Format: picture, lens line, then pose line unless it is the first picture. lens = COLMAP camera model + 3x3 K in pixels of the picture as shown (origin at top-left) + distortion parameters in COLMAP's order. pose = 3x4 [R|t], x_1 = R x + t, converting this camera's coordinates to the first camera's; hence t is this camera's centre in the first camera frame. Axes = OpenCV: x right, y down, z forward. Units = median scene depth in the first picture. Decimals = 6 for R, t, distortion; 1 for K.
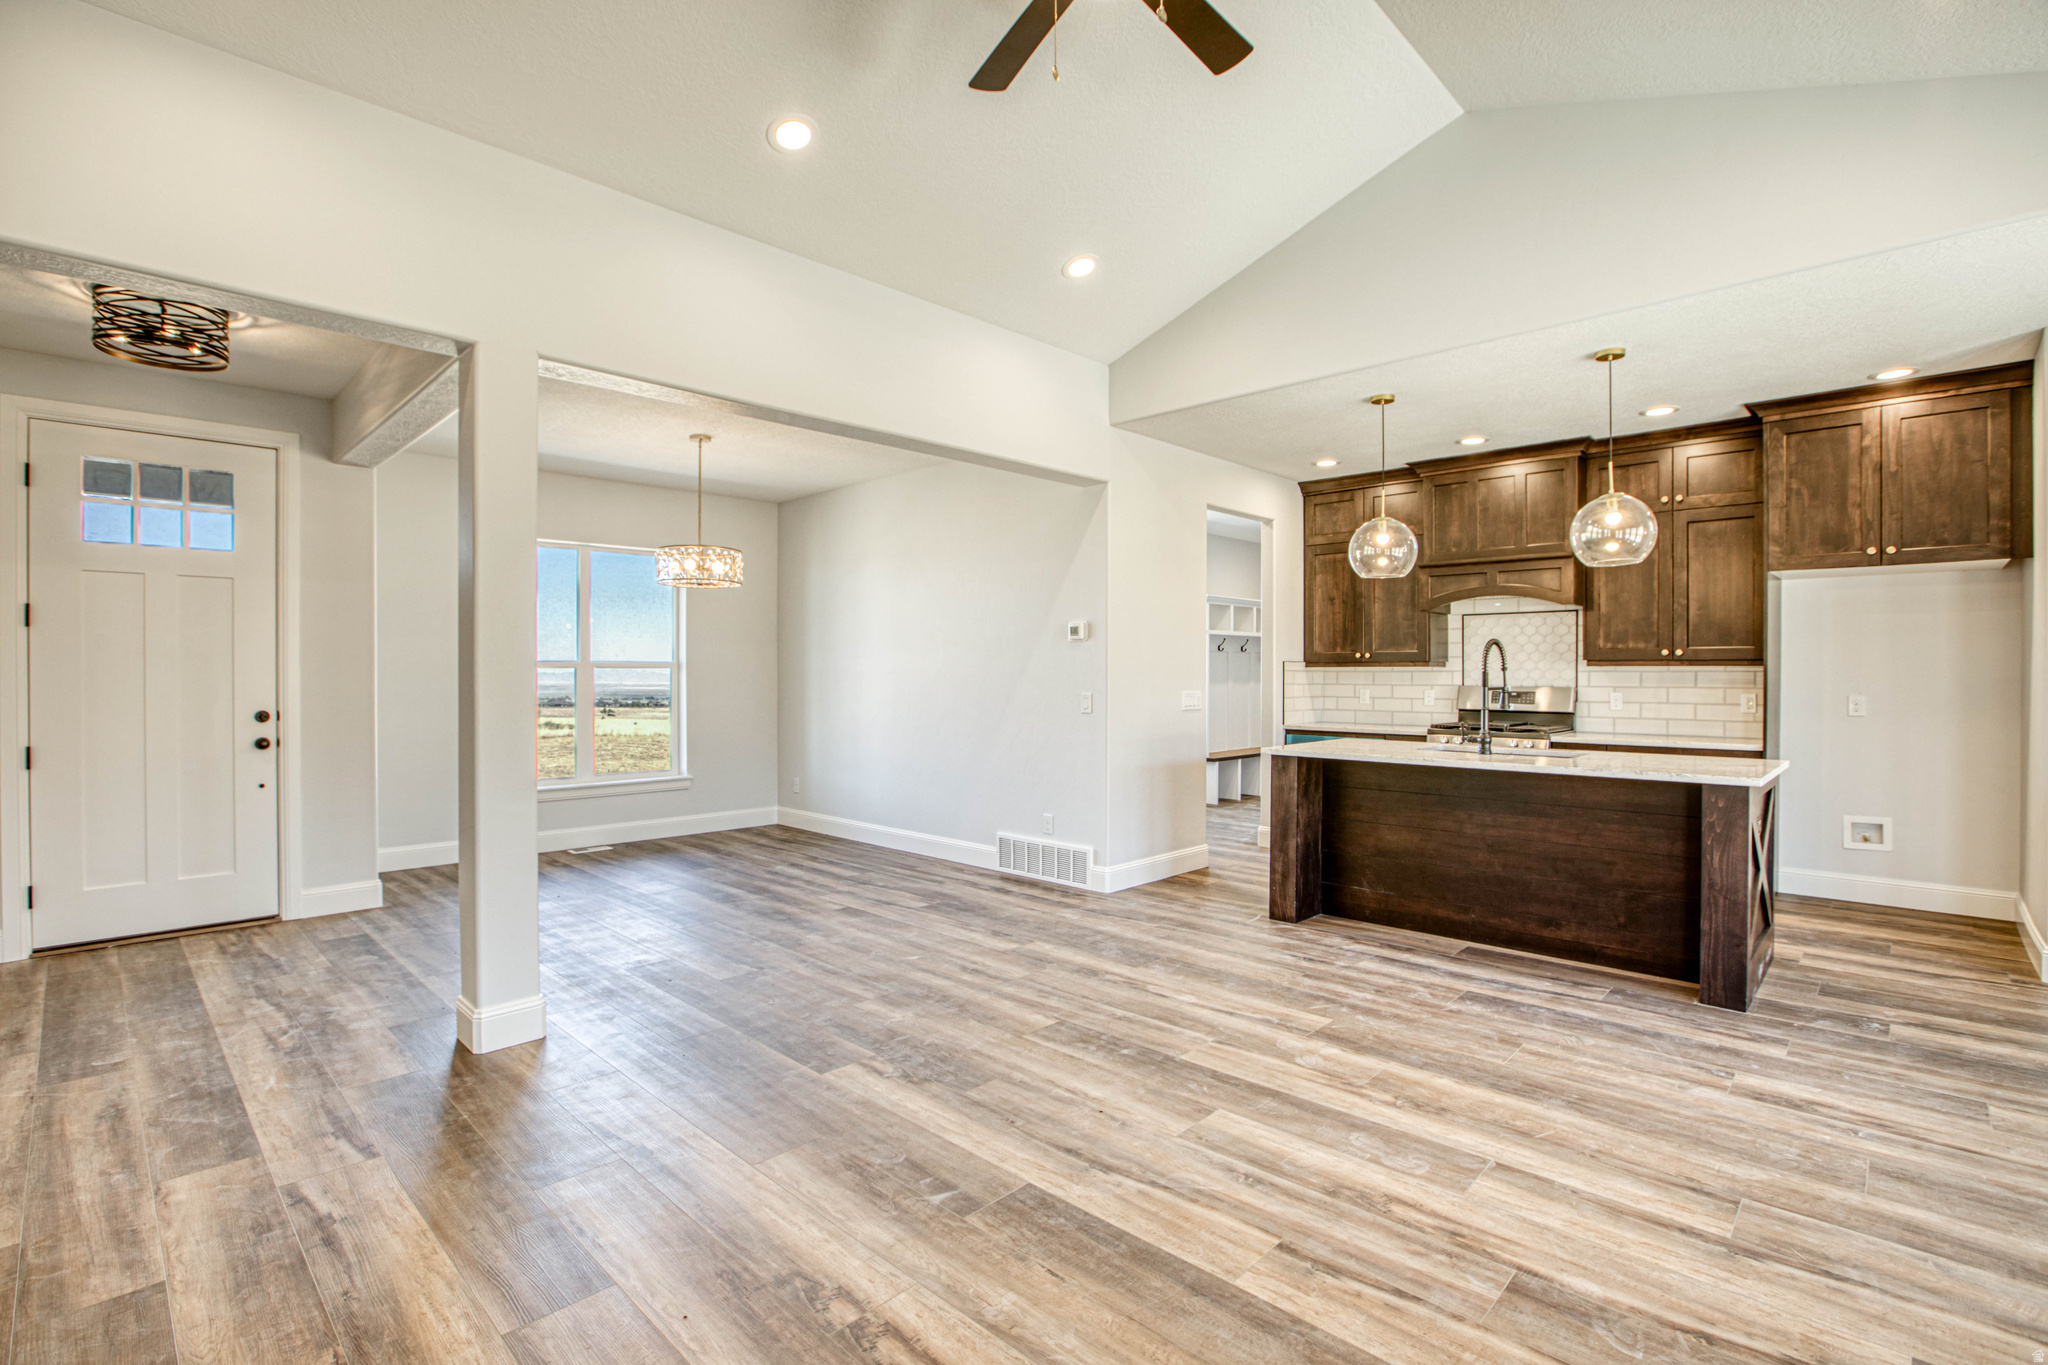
lens RADIAL K [[931.6, 0, 1038.4], [0, 931.6, 680.6], [0, 0, 1]] dist [-0.038992, 0.002254]
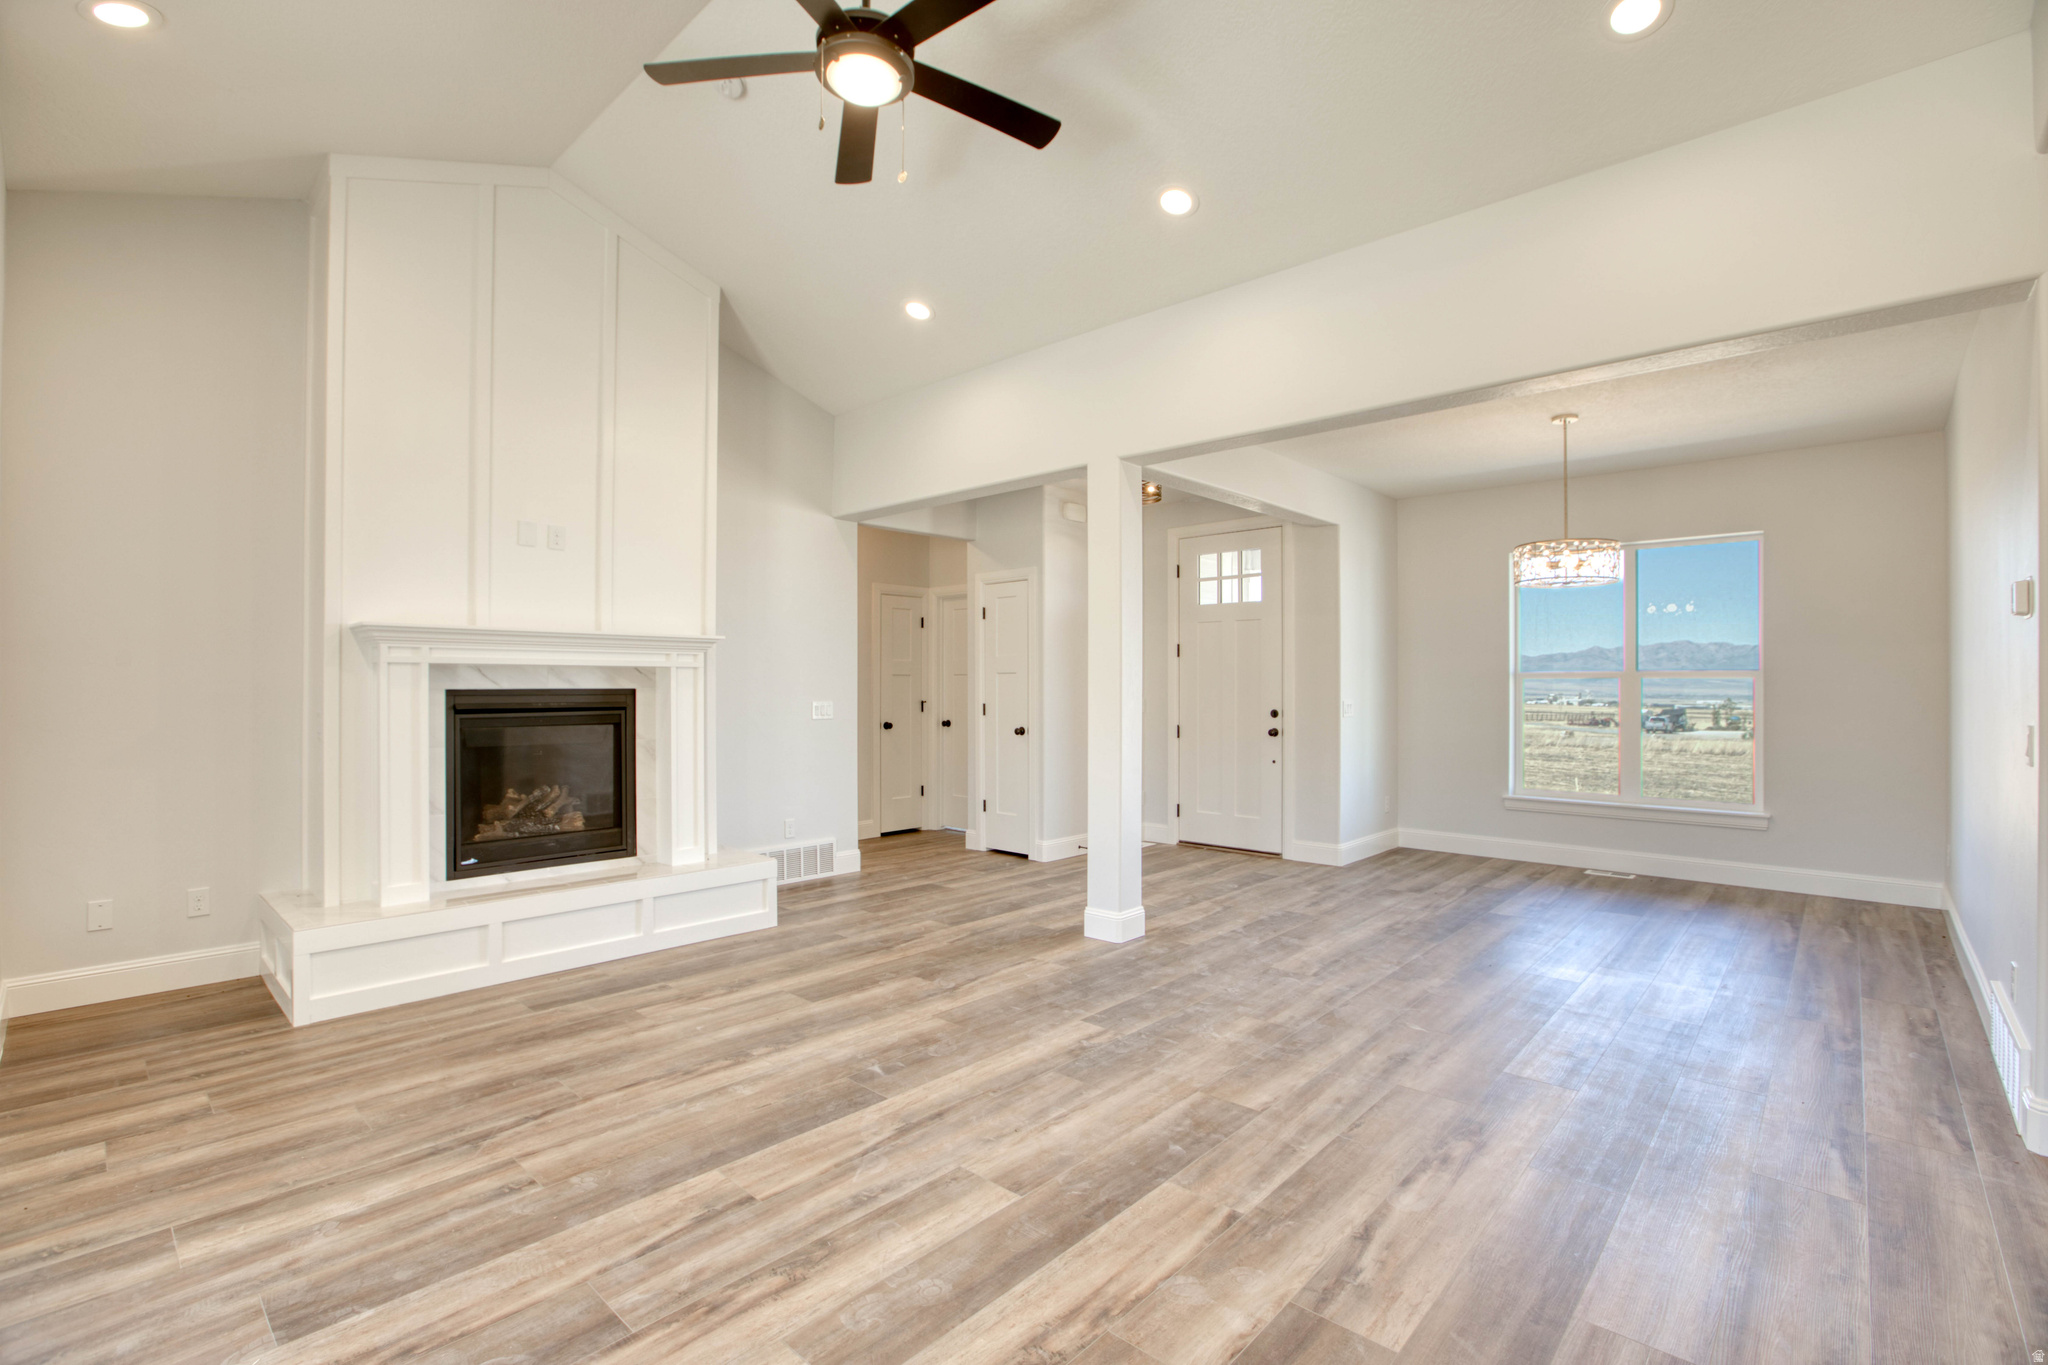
lens RADIAL K [[931.6, 0, 1039.6], [0, 931.6, 688.6], [0, 0, 1]] dist [-0.038992, 0.002254]
pose [[0.020042, 0.003171, -0.999794, 1.122163], [-0.003823, 0.999988, 0.003095, -0.007804], [0.999792, 0.003760, 0.020054, 1.072713]]
